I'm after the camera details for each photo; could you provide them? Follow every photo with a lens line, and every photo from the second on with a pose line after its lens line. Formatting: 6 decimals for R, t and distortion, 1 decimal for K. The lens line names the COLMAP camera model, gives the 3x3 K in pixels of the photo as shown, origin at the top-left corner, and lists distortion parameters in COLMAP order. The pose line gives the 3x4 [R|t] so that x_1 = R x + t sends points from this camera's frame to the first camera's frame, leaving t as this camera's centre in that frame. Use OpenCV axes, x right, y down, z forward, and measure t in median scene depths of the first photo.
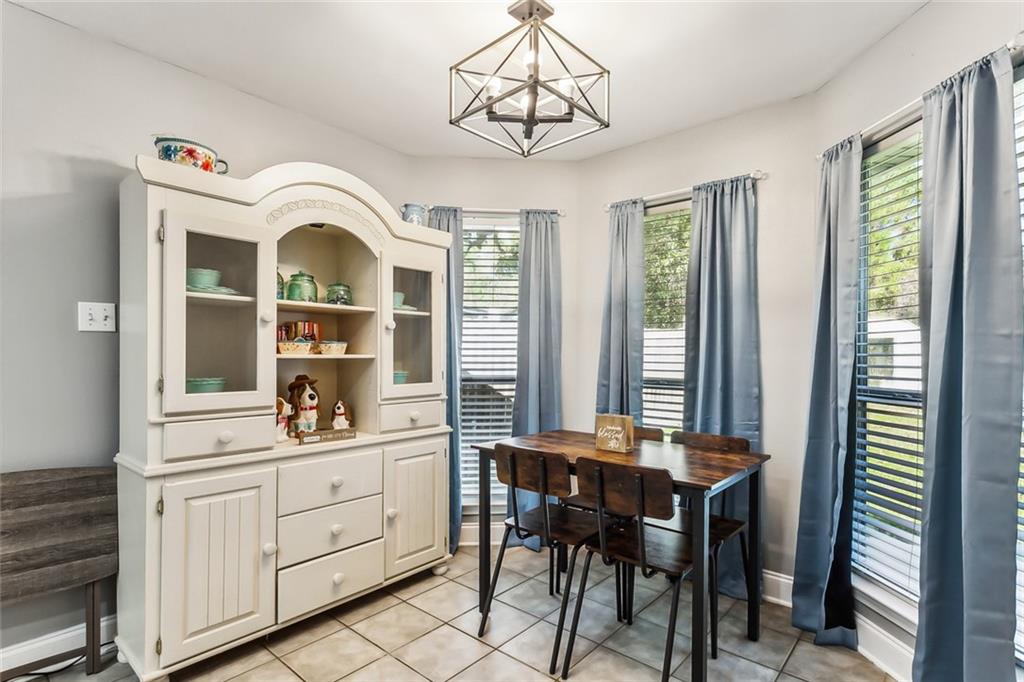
lens RADIAL K [[494.4, 0, 507.1], [0, 494.4, 348.7], [0, 0, 1]] dist [0.004586, -0.000988]
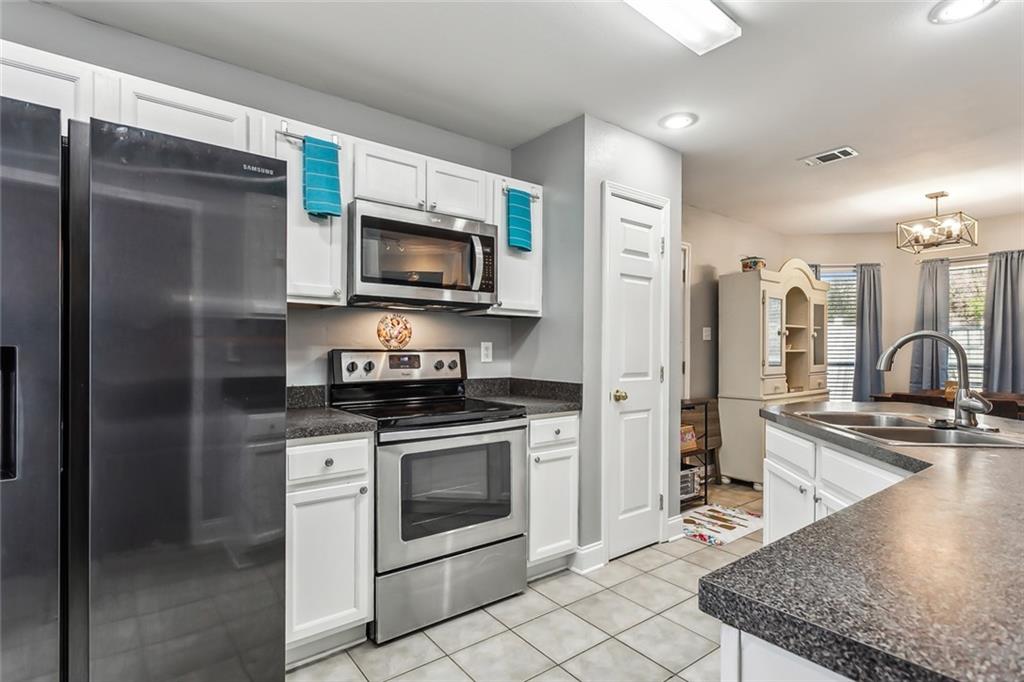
lens RADIAL K [[494.4, 0, 508.2], [0, 494.4, 345.5], [0, 0, 1]] dist [0.004586, -0.000988]
pose [[0.979832, -0.003924, -0.199782, -0.944213], [0.005546, 0.999956, 0.007559, -0.024894], [0.199744, -0.008515, 0.979811, -1.063490]]
